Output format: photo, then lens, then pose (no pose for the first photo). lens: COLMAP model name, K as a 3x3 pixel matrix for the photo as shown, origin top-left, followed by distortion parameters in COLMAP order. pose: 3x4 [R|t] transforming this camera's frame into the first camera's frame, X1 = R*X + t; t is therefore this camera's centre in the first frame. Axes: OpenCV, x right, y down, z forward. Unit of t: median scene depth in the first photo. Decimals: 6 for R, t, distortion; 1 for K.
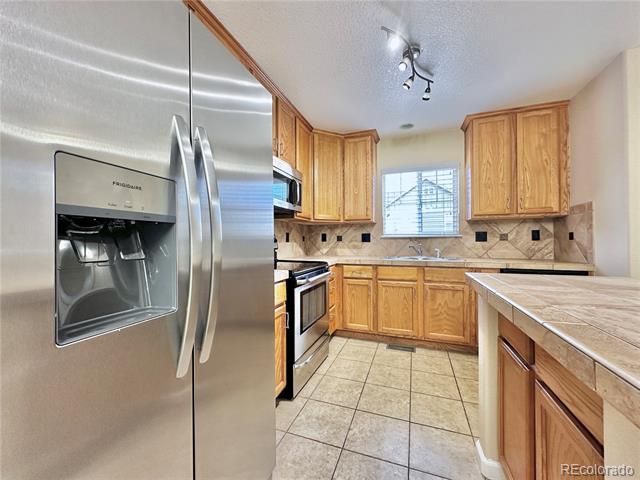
lens RADIAL K [[258.4, 0, 320.0], [0, 258.4, 240.0], [0, 0, 1]] dist [-0.000876, -0.000376]
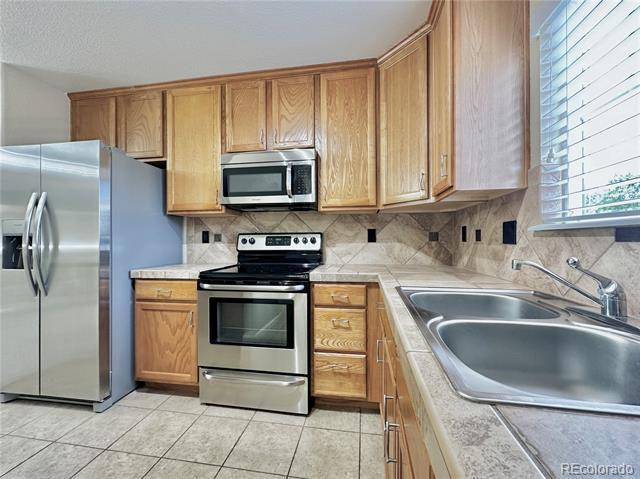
lens RADIAL K [[266.4, 0, 320.0], [0, 266.4, 239.5], [0, 0, 1]] dist [-0.000846, -0.000131]
pose [[0.179428, -0.001435, -0.983770, 0.617109], [0.007854, 0.999969, -0.000026, -0.000886], [0.983740, -0.007721, 0.179434, 0.806622]]
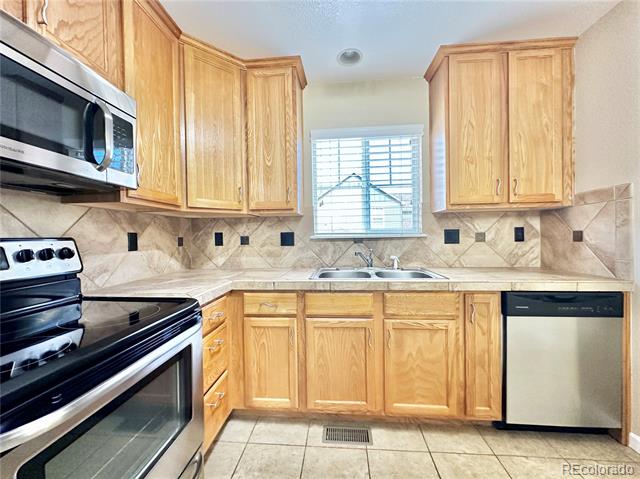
lens RADIAL K [[258.4, 0, 320.0], [0, 258.4, 239.5], [0, 0, 1]] dist [-0.000876, -0.000376]
pose [[0.962721, -0.015050, 0.270078, 0.102612], [0.009945, 0.999745, 0.020260, -0.023973], [-0.270314, -0.016818, 0.962625, 0.450097]]
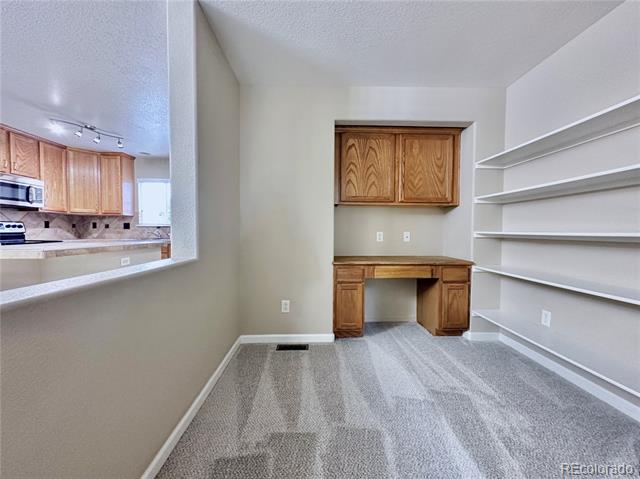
lens RADIAL K [[258.4, 0, 320.0], [0, 258.4, 239.5], [0, 0, 1]] dist [-0.000876, -0.000376]
pose [[0.928872, -0.000425, 0.370401, 0.780772], [-0.013858, 0.999259, 0.035898, -0.000474], [-0.370142, -0.038478, 0.928178, -0.879370]]
